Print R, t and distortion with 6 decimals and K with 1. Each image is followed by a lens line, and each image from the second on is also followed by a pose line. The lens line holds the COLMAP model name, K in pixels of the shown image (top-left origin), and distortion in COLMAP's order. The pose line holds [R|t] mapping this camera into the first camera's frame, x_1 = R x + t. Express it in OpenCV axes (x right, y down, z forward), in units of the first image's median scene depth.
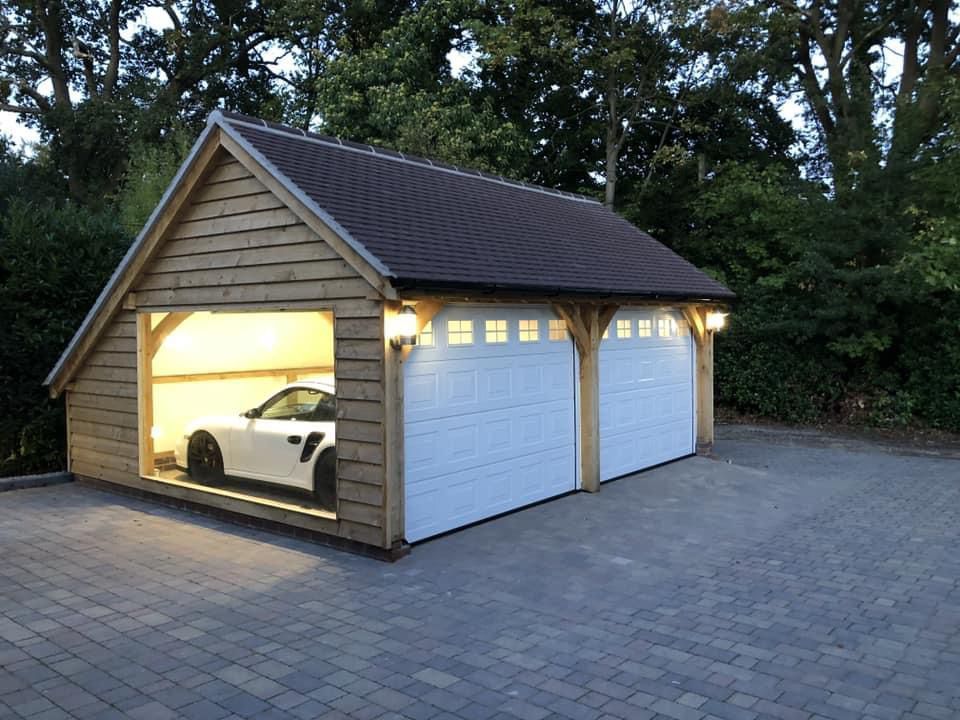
lens RADIAL K [[789.8, 0, 478.9], [0, 789.8, 348.2], [0, 0, 1]] dist [0.005941, 0.010548]
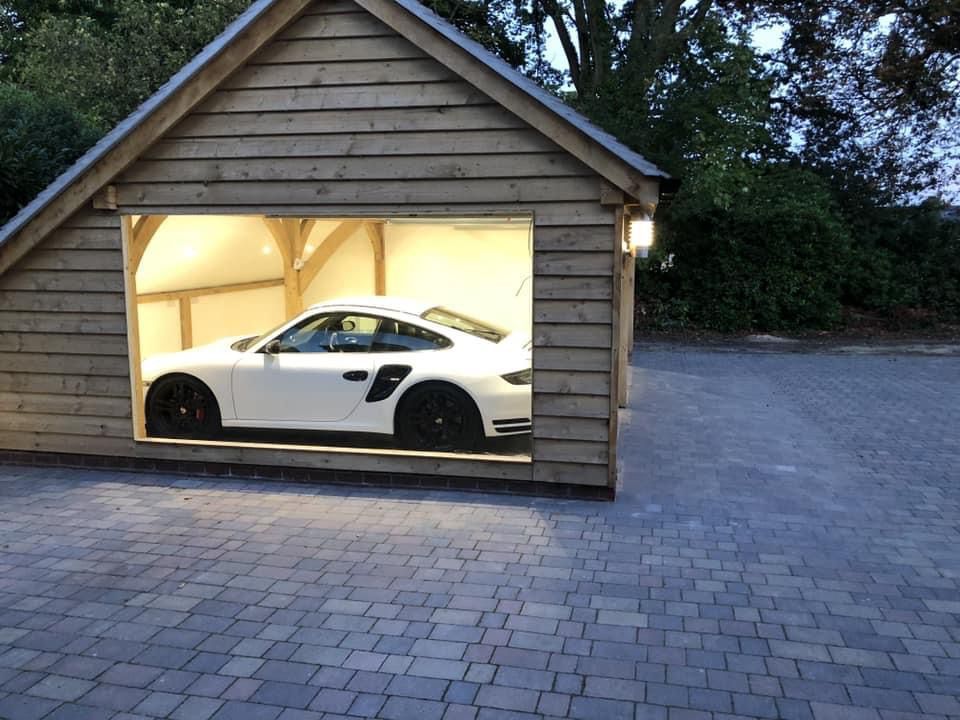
lens RADIAL K [[786.0, 0, 480.0], [0, 786.0, 360.0], [0, 0, 1]] dist [0.029071, -0.021092]
pose [[0.892995, -0.062306, 0.445733, -0.627389], [0.007611, 0.992320, 0.123461, -0.000869], [-0.450003, -0.106858, 0.886611, 0.284191]]
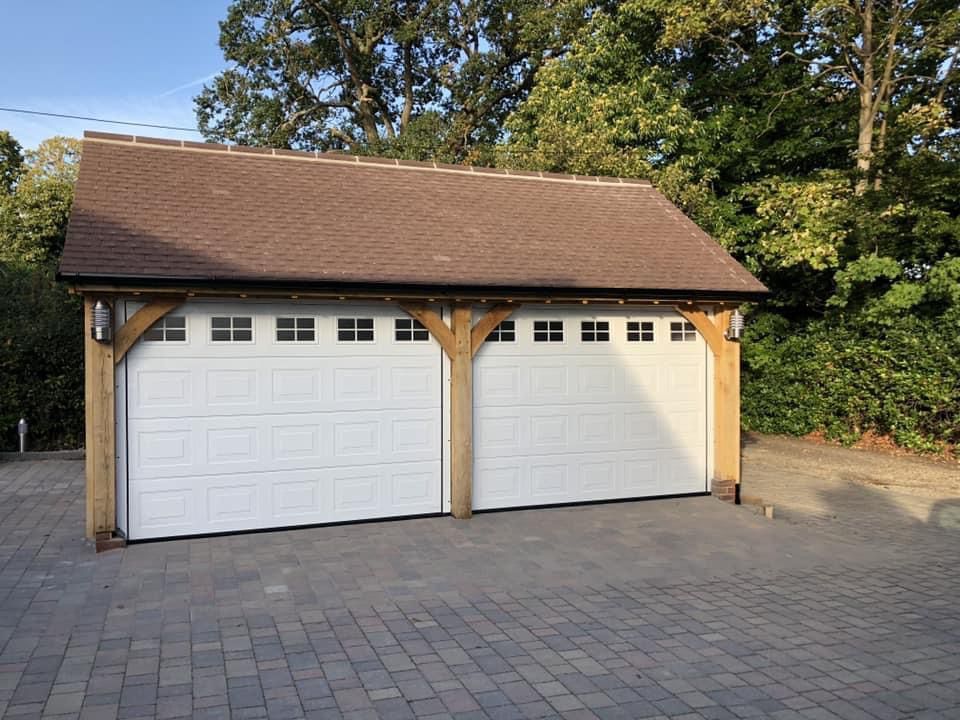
lens RADIAL K [[786.0, 0, 480.0], [0, 786.0, 360.0], [0, 0, 1]] dist [0.029071, -0.021092]
pose [[0.864155, 0.018894, -0.502870, 0.812035], [-0.021671, 0.999765, 0.000323, 0.010664], [0.502758, 0.010618, 0.864362, 0.357002]]
